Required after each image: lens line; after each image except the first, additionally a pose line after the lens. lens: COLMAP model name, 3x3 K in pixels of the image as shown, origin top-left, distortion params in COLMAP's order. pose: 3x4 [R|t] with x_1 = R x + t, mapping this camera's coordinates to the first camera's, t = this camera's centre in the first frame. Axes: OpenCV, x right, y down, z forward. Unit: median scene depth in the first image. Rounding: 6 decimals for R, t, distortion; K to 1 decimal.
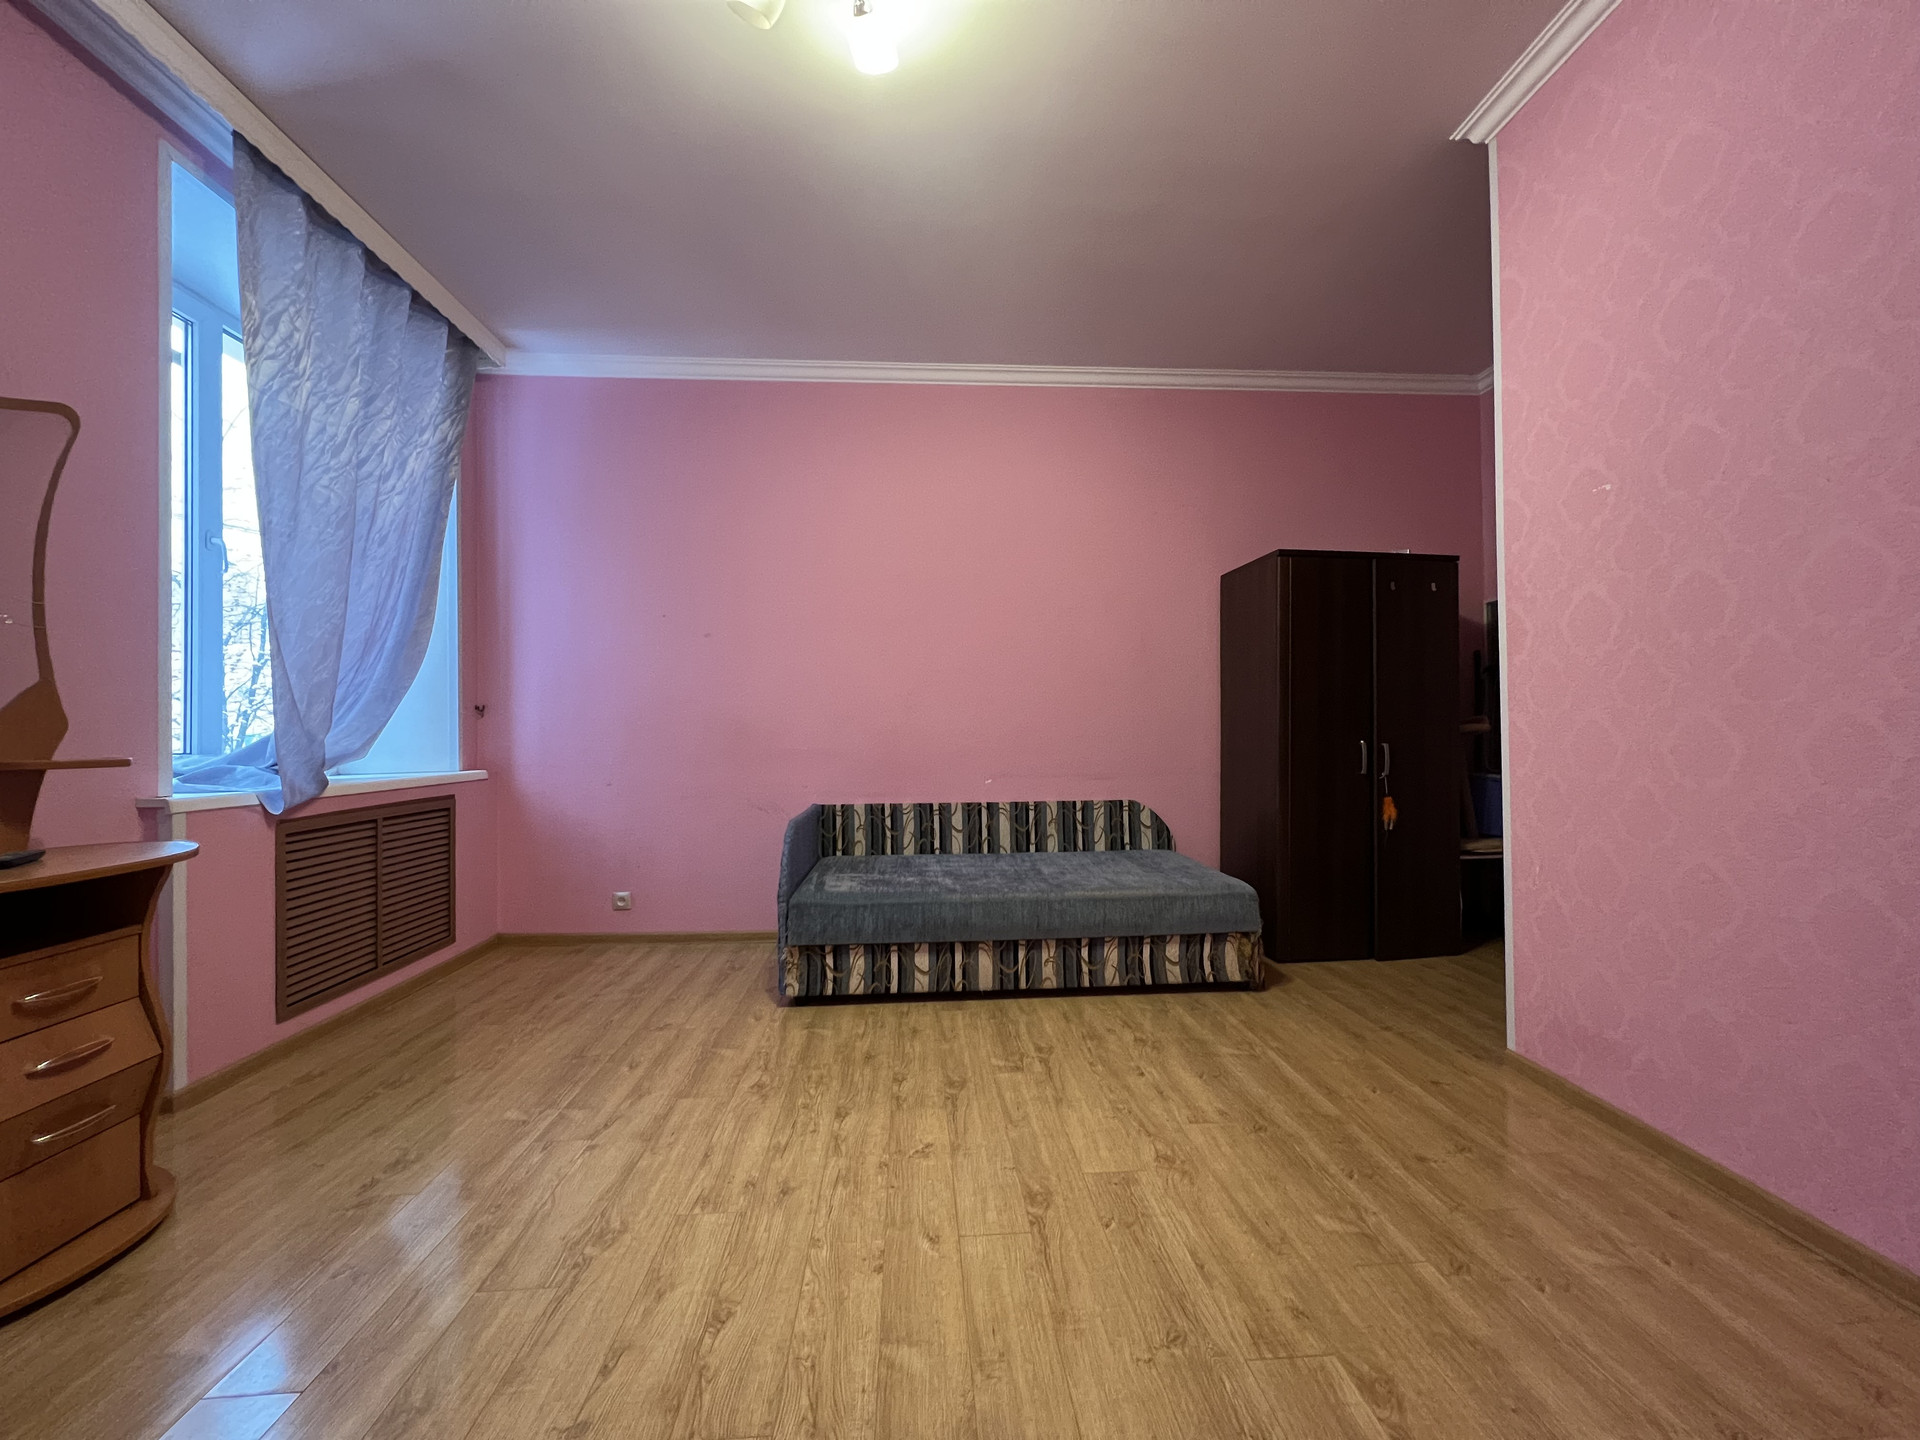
lens RADIAL K [[772.4, 0, 961.1], [0, 772.4, 722.9], [0, 0, 1]] dist [0.008686, -0.000365]
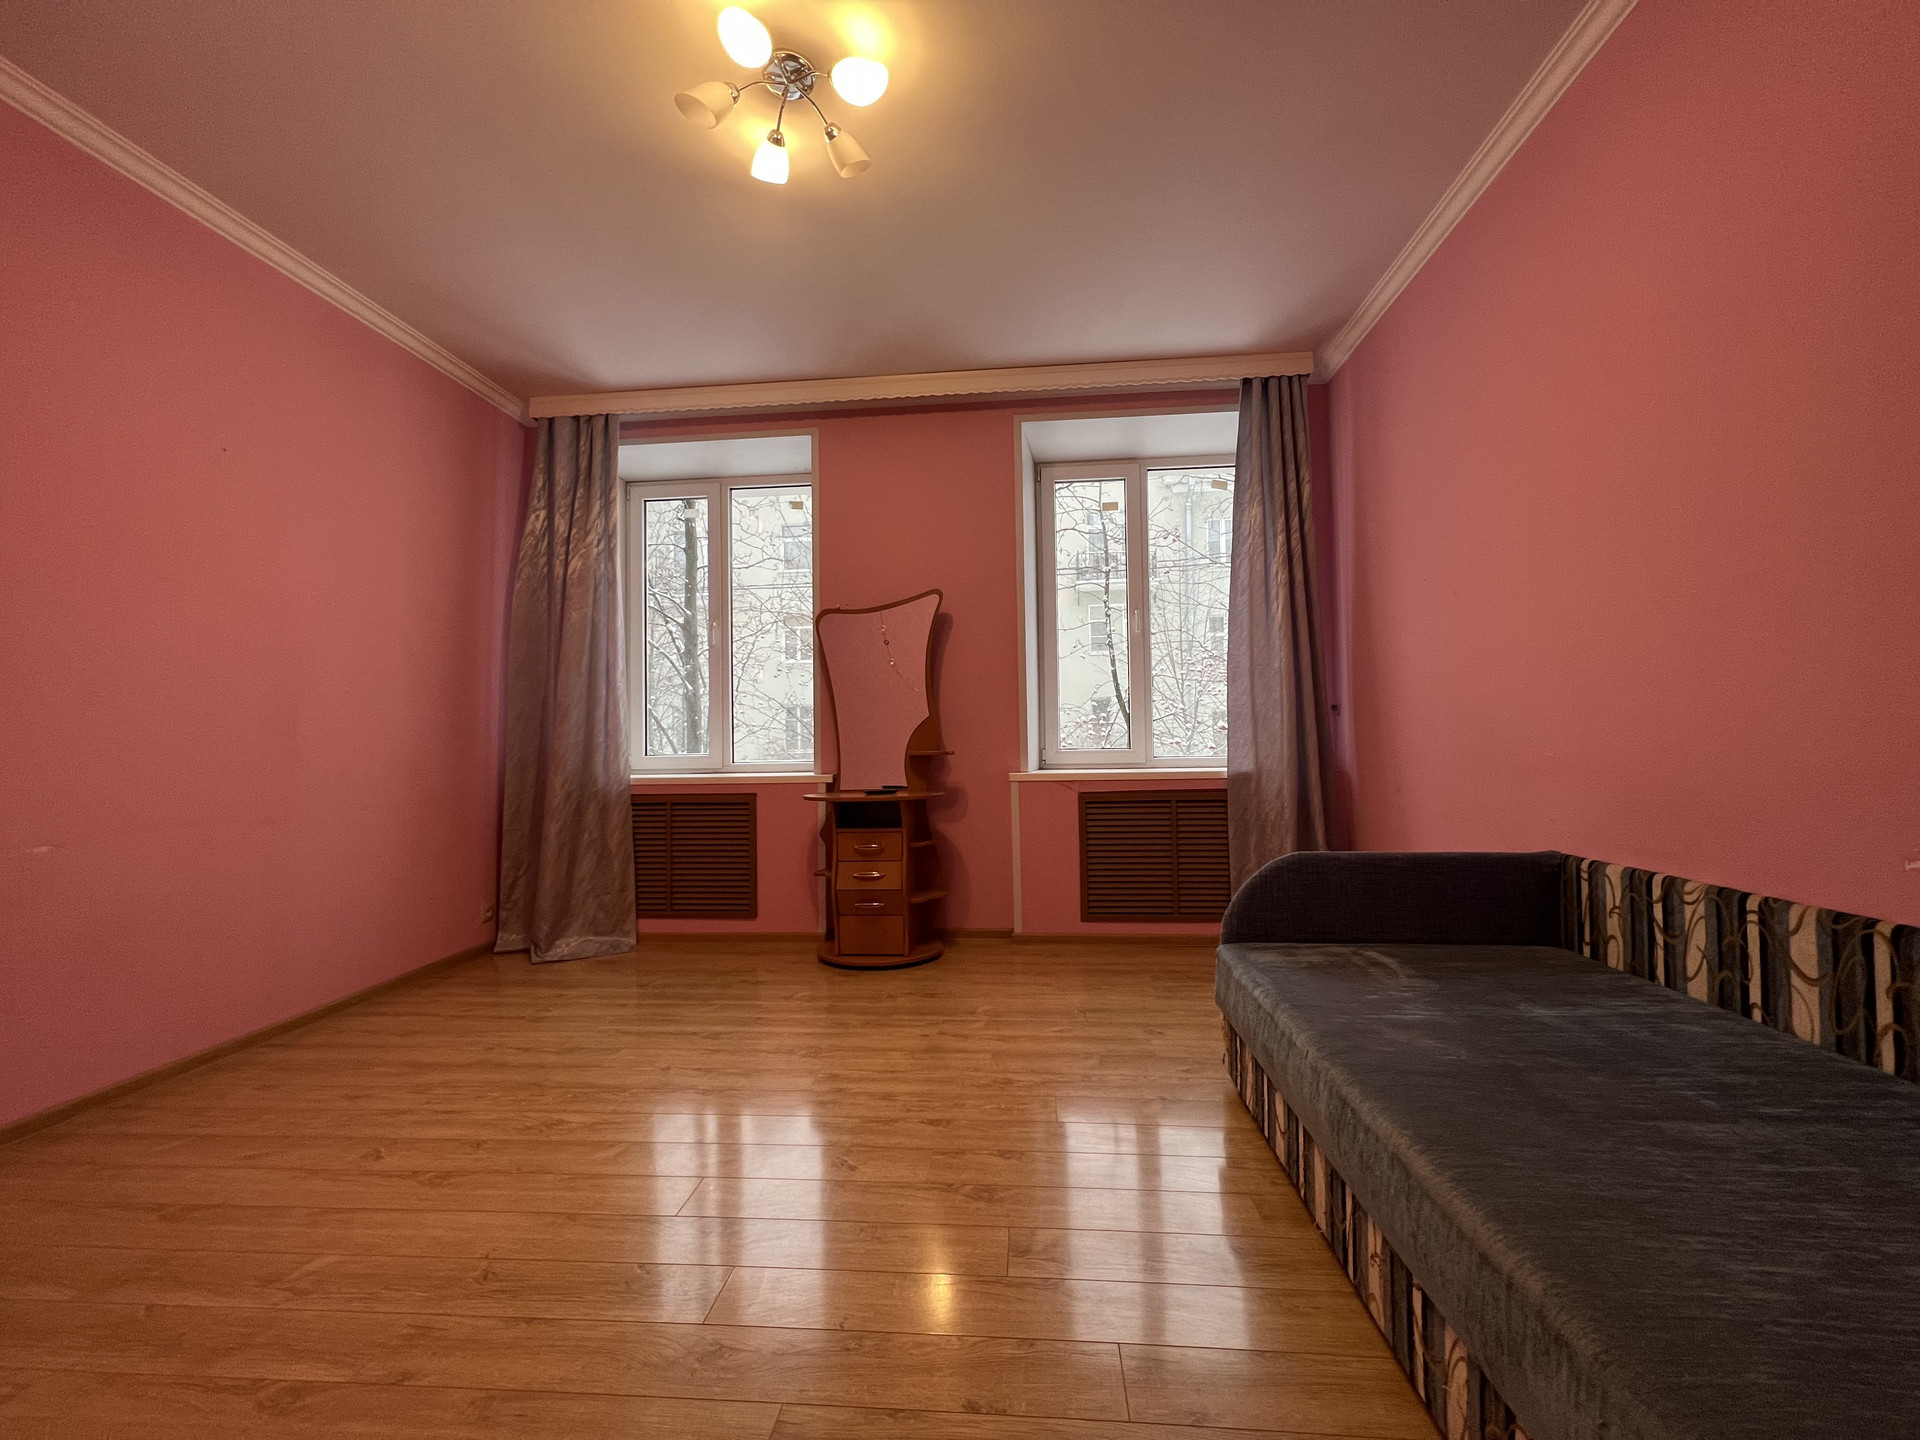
lens RADIAL K [[772.4, 0, 960.6], [0, 772.4, 720.0], [0, 0, 1]] dist [0.008686, -0.000365]
pose [[-0.162917, -0.021024, -0.986416, 0.684971], [0.030775, 0.999178, -0.026378, 0.013713], [0.986160, -0.034654, -0.162136, 0.996373]]
